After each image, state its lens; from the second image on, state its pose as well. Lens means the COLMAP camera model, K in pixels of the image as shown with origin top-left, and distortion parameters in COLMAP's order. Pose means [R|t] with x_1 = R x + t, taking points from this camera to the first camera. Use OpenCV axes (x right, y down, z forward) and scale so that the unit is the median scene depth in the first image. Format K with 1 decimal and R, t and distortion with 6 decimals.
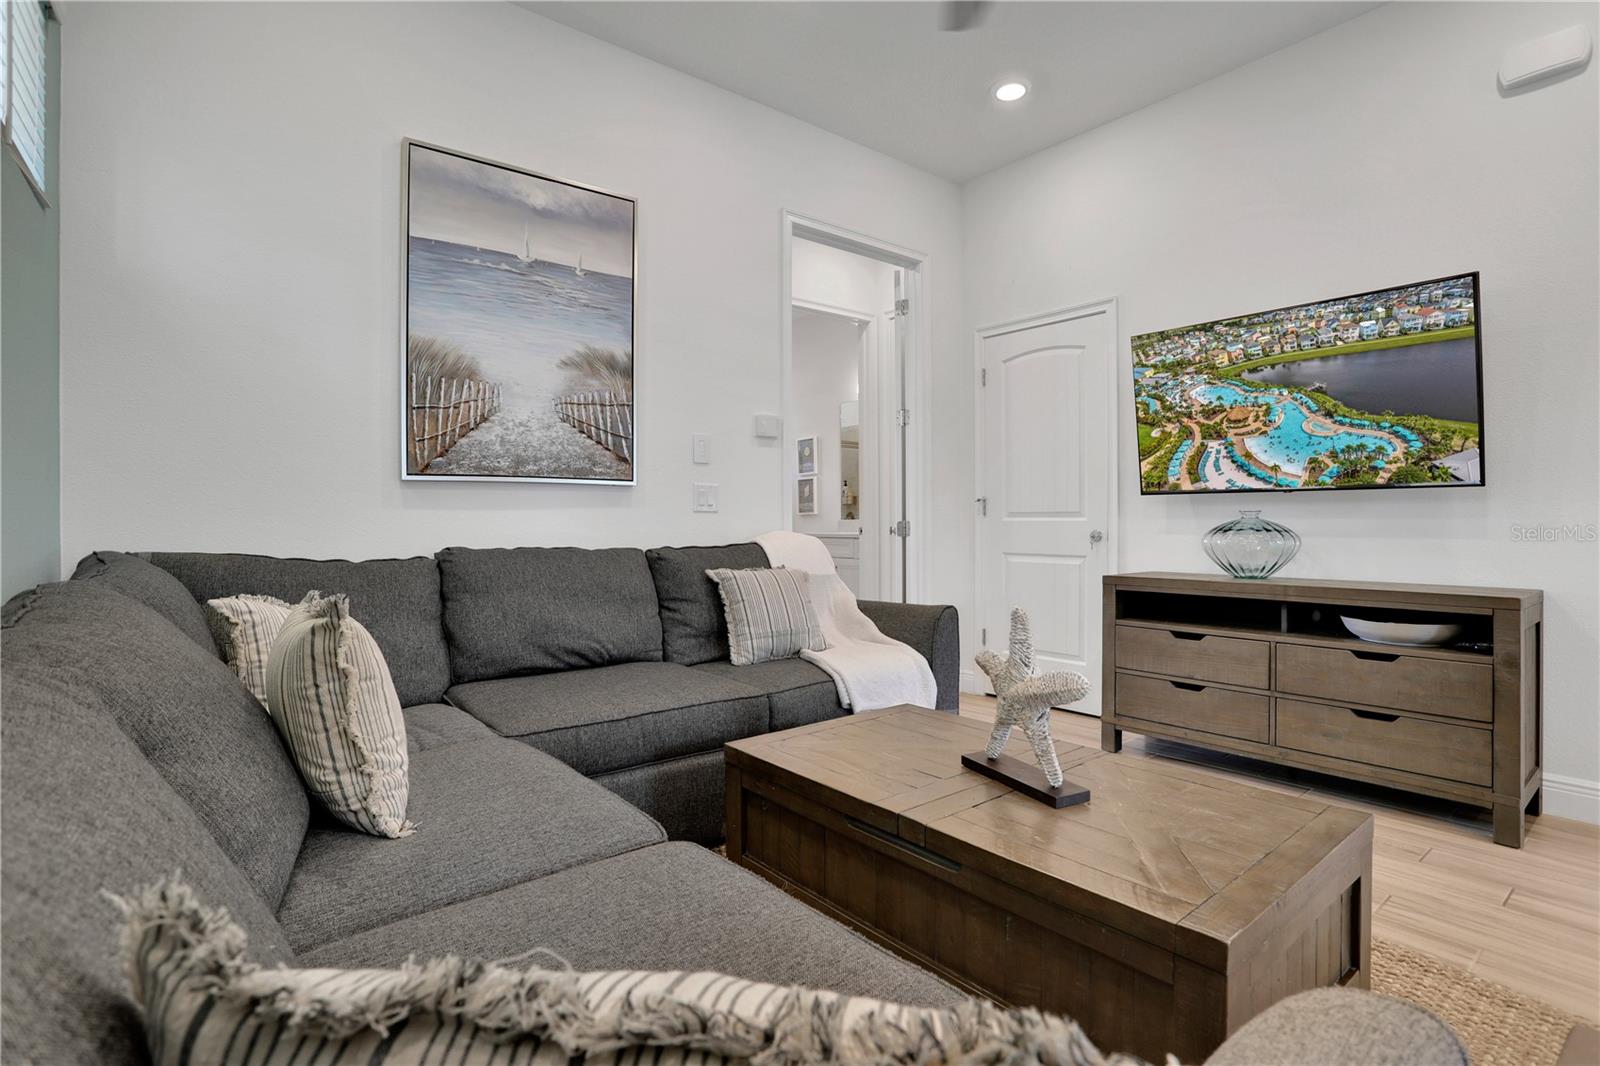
lens RADIAL K [[767.3, 0, 791.4], [0, 767.3, 515.2], [0, 0, 1]] dist [-0.061272, 0.029408]
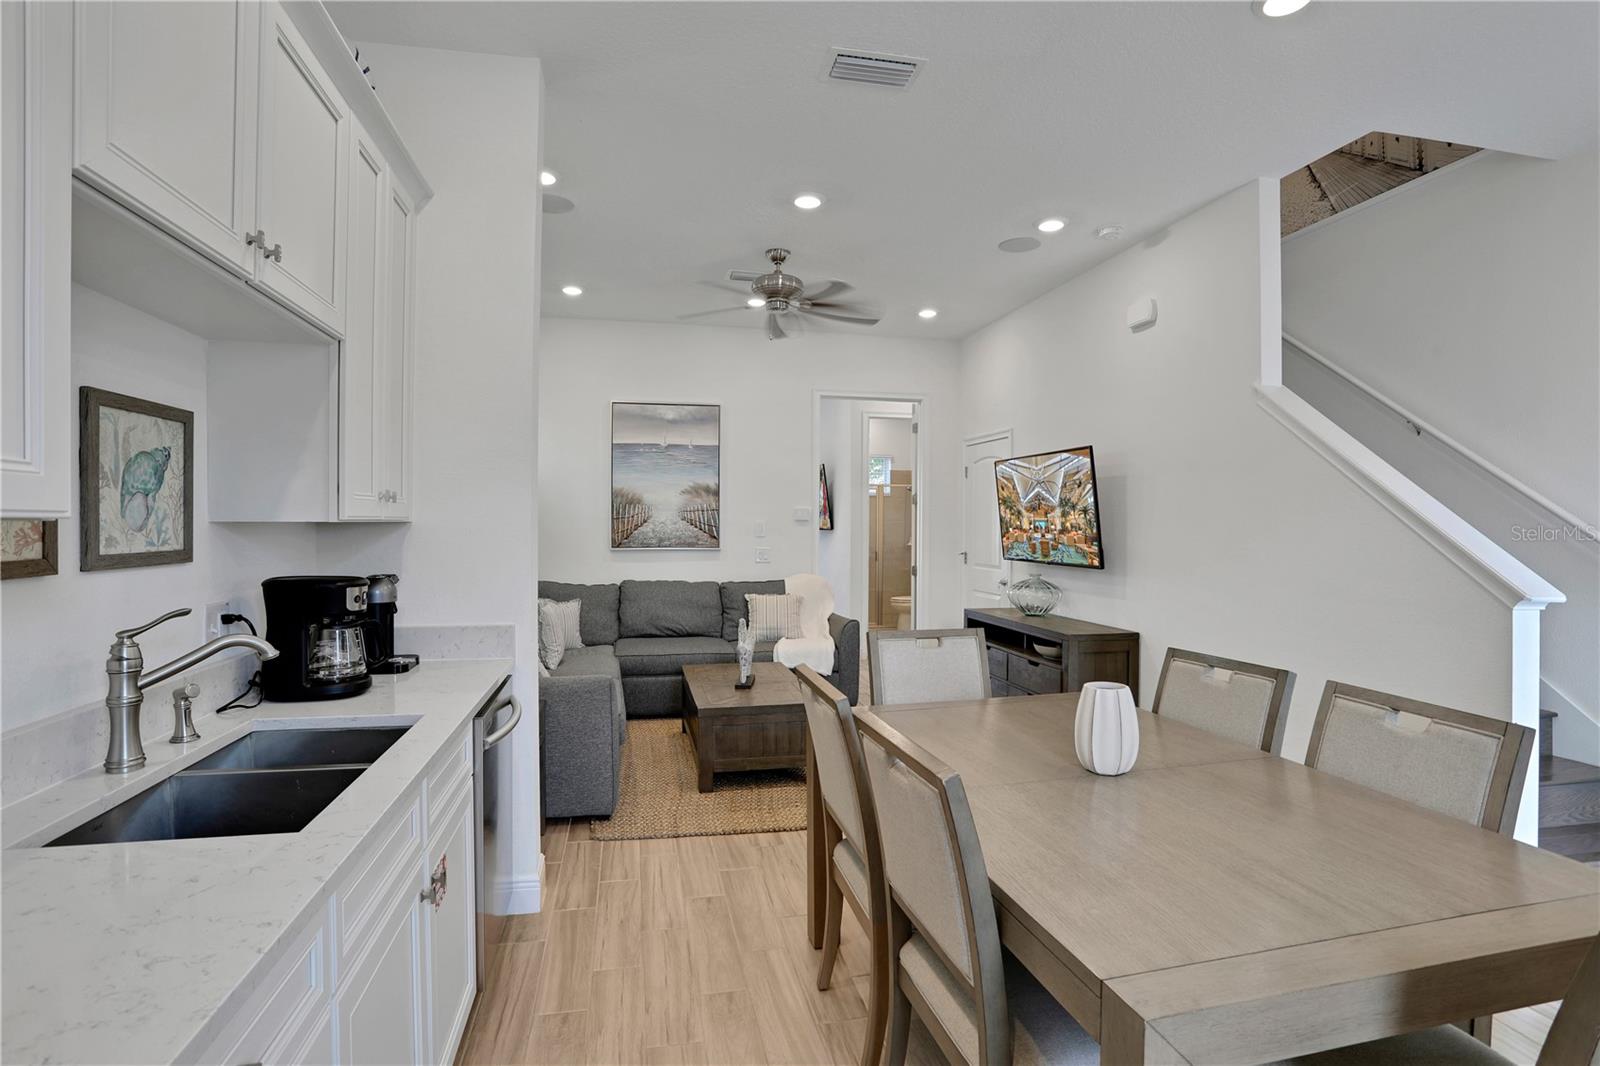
lens RADIAL K [[767.3, 0, 791.4], [0, 767.3, 515.2], [0, 0, 1]] dist [-0.061272, 0.029408]
pose [[0.893026, 0.002550, -0.449998, 0.928801], [-0.004141, 0.999988, -0.002551, -0.134641], [0.449986, 0.004142, 0.893026, -0.754161]]
